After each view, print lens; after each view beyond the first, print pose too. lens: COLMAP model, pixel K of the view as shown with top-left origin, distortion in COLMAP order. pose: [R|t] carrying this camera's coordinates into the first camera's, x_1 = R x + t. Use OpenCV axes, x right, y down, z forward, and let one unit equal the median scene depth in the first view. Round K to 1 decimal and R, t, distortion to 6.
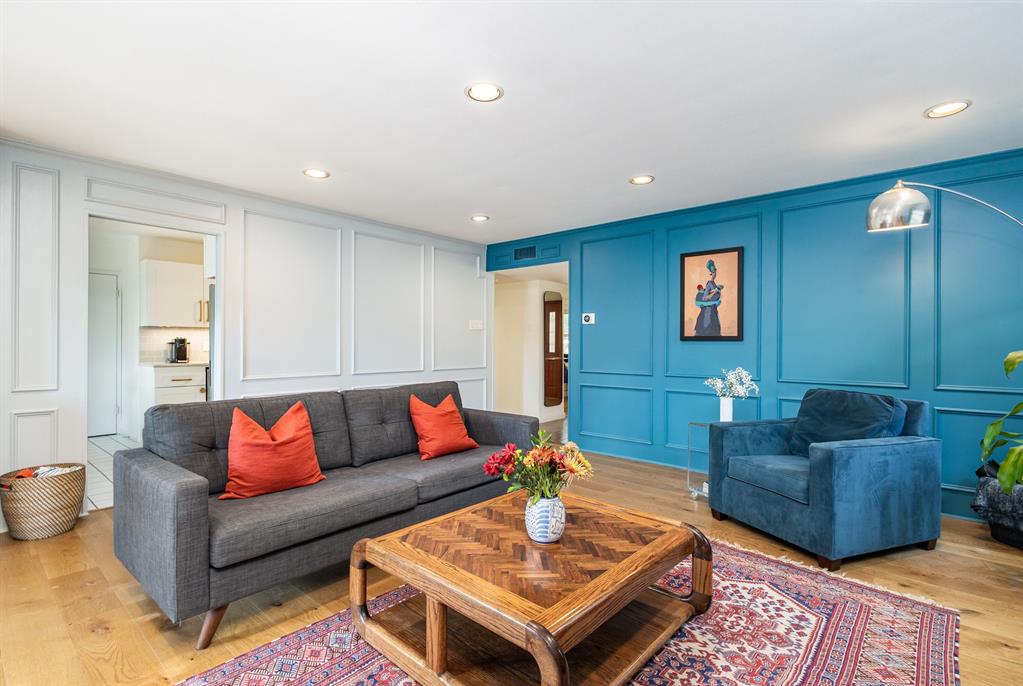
lens RADIAL K [[487.3, 0, 511.3], [0, 487.3, 341.0], [0, 0, 1]] dist [0.012037, -0.001313]
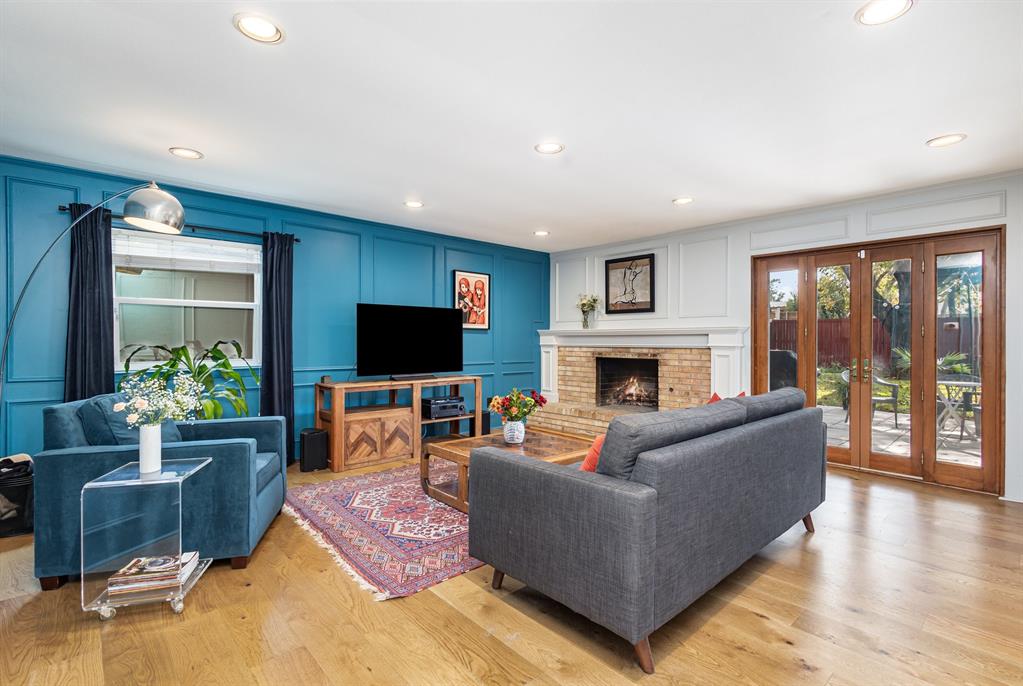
lens RADIAL K [[487.3, 0, 511.1], [0, 487.3, 342.6], [0, 0, 1]] dist [0.012037, -0.001313]
pose [[-0.992763, -0.003051, 0.120048, -0.126095], [-0.002280, 0.999976, 0.006560, 0.004713], [-0.120065, 0.006239, -0.992746, 2.431786]]
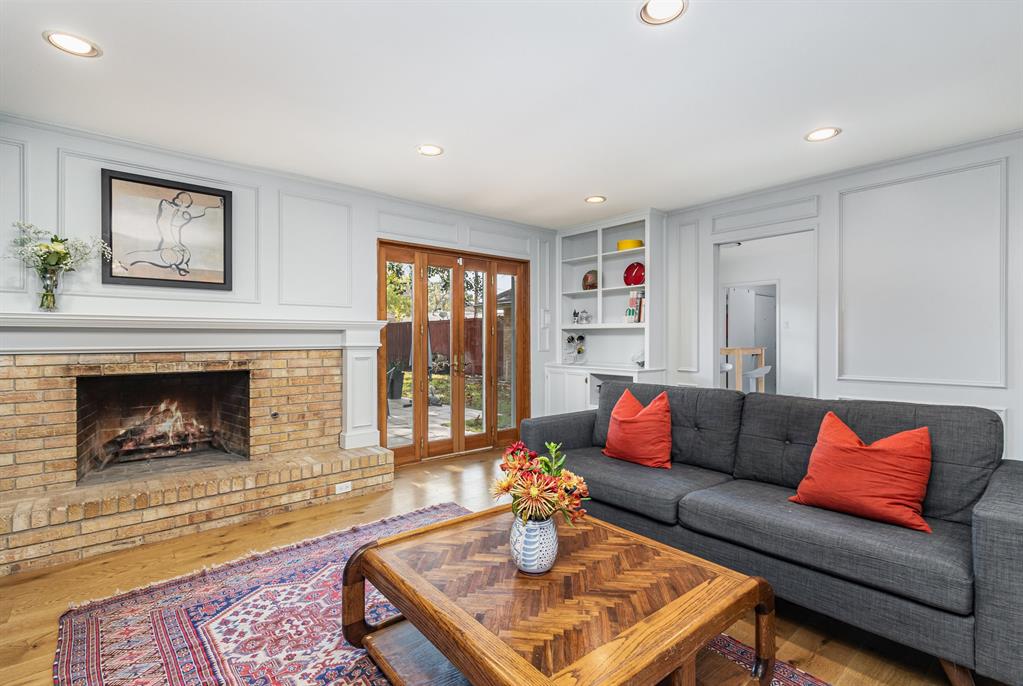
lens RADIAL K [[487.3, 0, 511.6], [0, 487.3, 341.0], [0, 0, 1]] dist [0.012037, -0.001313]
pose [[-0.136634, 0.004535, -0.990611, 0.796979], [-0.002167, 0.999986, 0.004877, 0.005913], [0.990619, 0.002813, -0.136622, 0.919546]]
